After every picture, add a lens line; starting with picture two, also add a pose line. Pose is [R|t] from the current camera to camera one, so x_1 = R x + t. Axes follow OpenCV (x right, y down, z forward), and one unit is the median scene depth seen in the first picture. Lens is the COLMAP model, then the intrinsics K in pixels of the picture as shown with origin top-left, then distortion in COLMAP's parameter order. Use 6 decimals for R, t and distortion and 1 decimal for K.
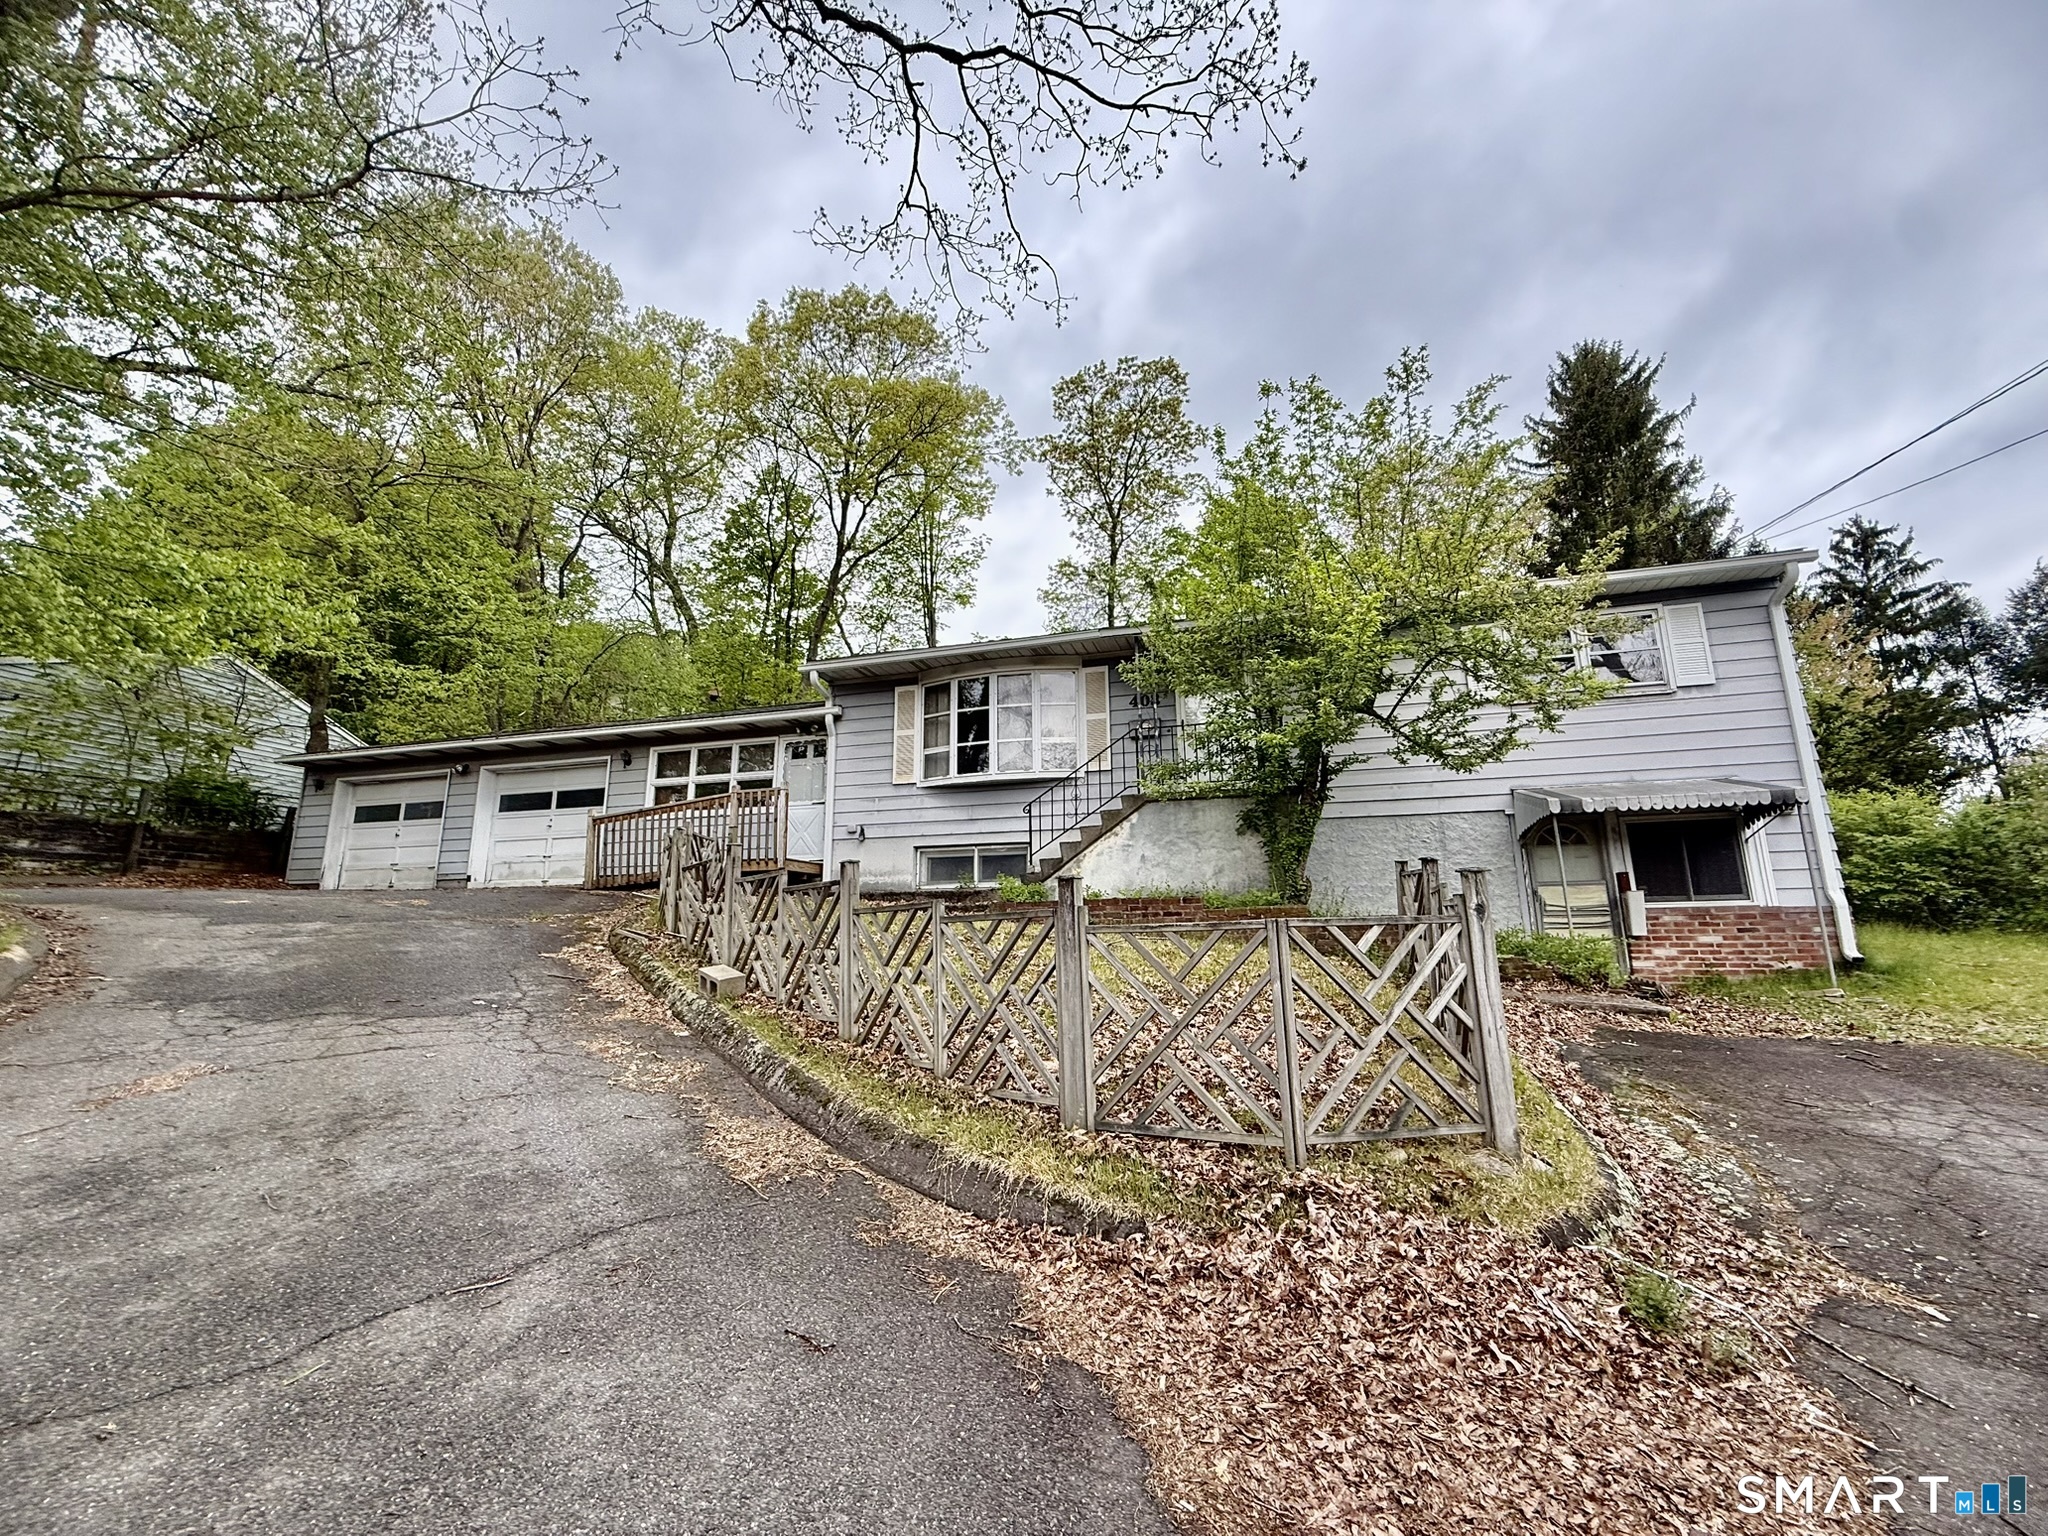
lens RADIAL K [[815.7, 0, 1022.3], [0, 815.7, 770.2], [0, 0, 1]] dist [0.001046, 0.000520]
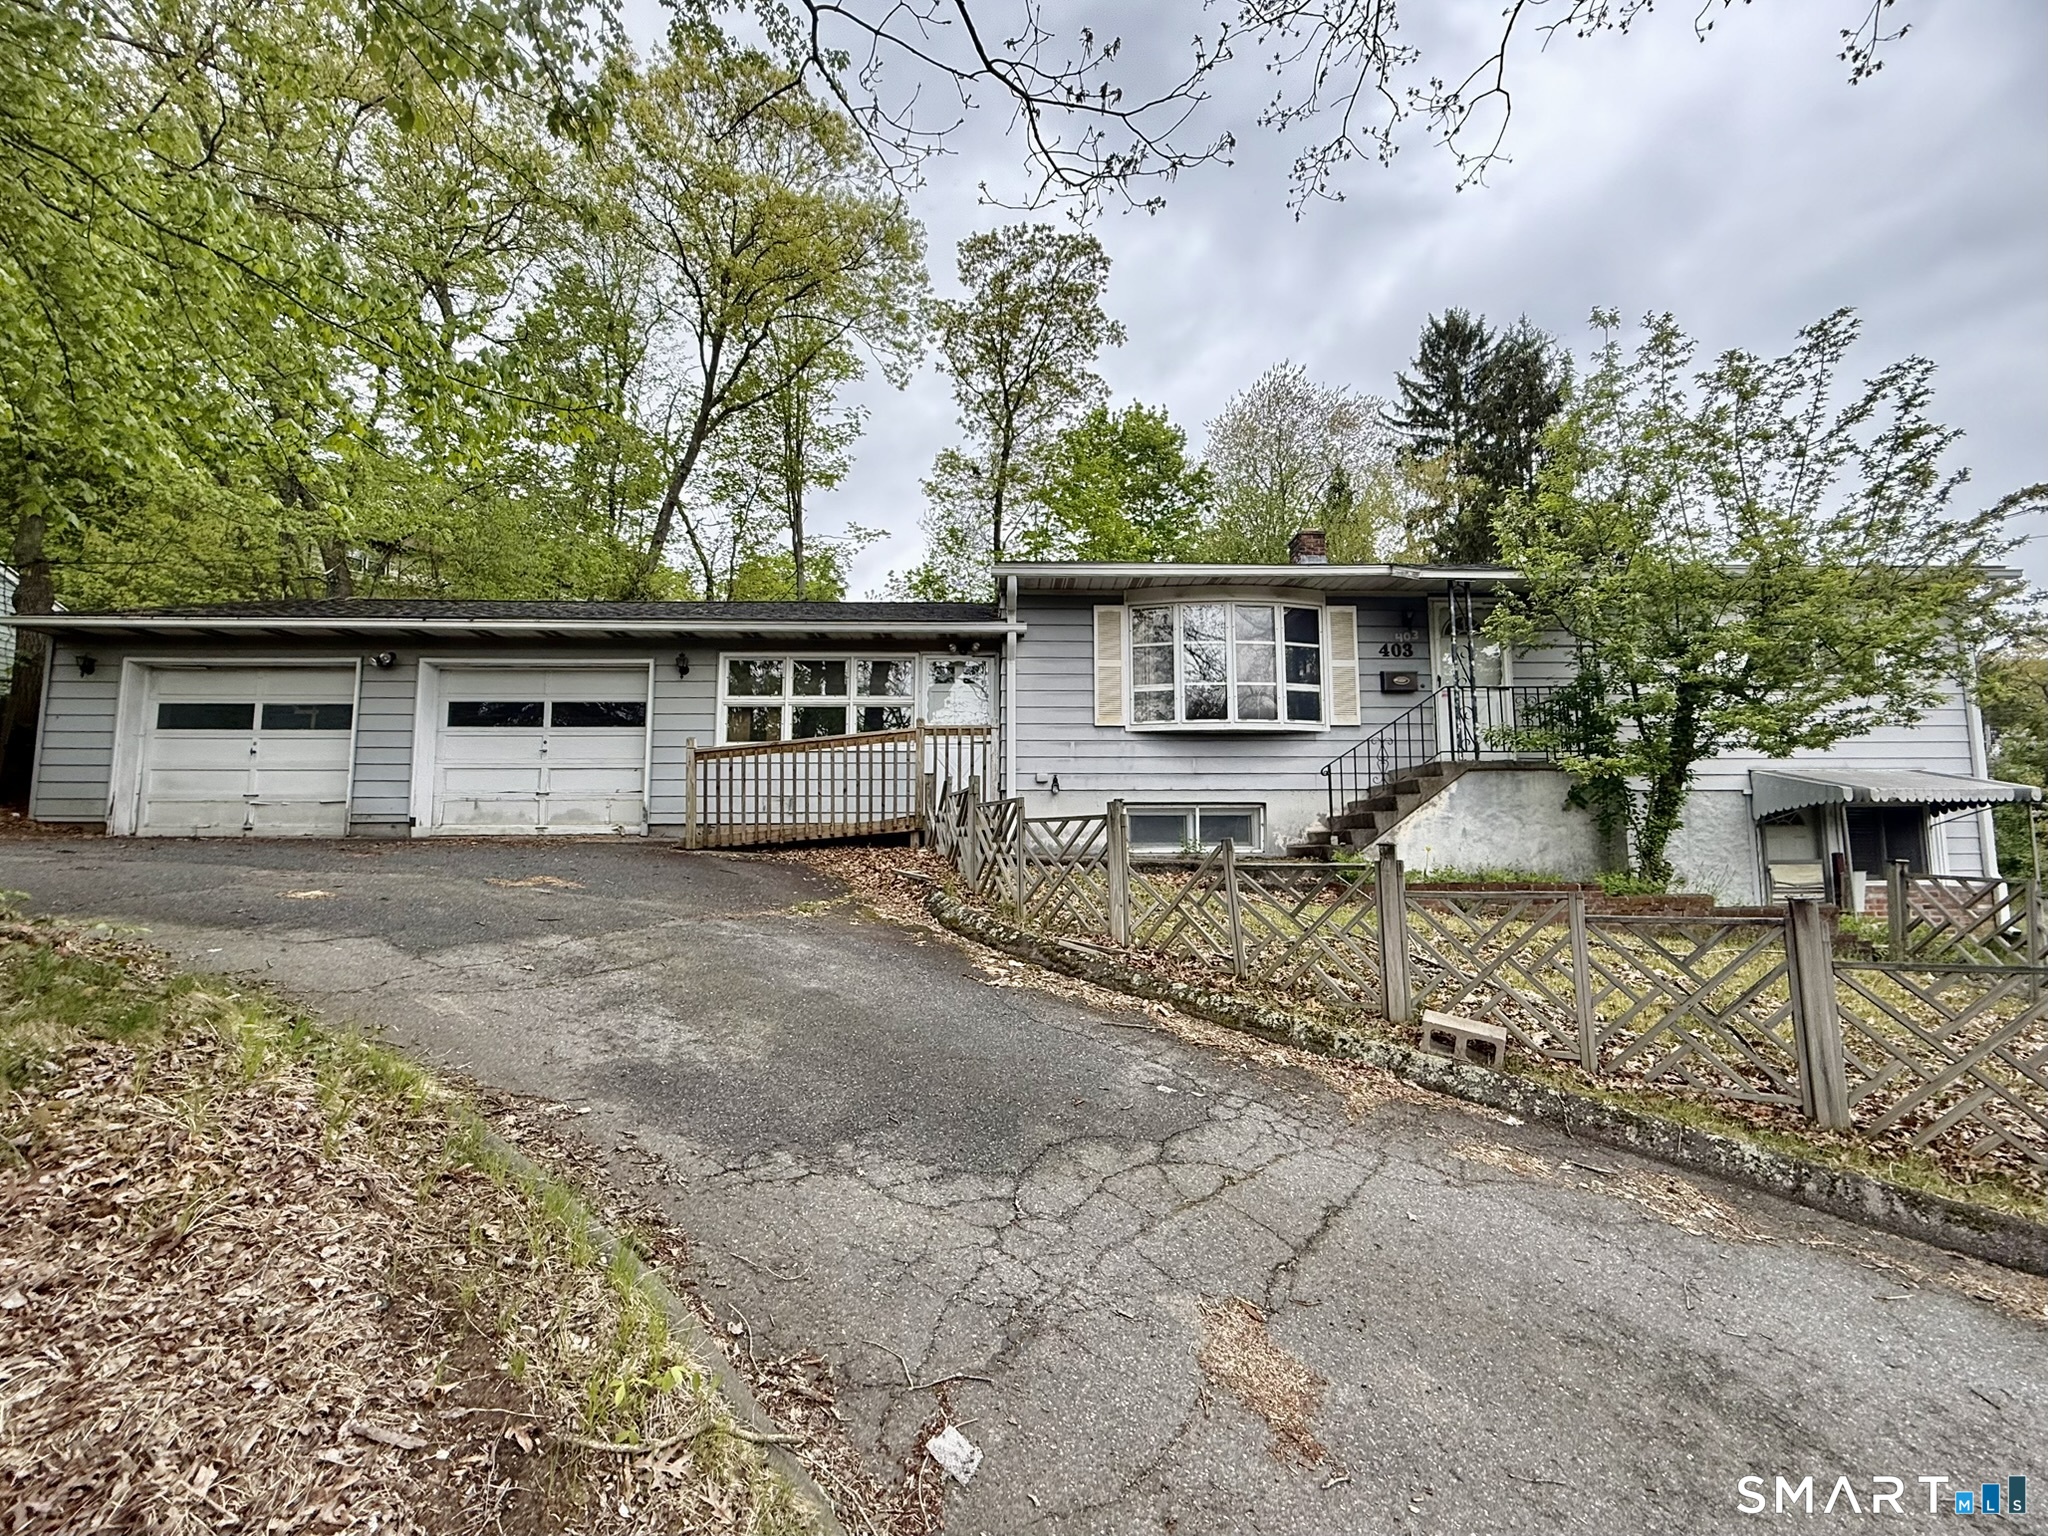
lens RADIAL K [[862.3, 0, 1023.5], [0, 862.3, 771.2], [0, 0, 1]] dist [-0.000821, 0.000040]
pose [[0.953234, 0.035475, 0.300143, -0.398752], [-0.065679, 0.993669, 0.091146, -0.009690], [-0.295009, -0.106597, 0.949530, 0.159329]]
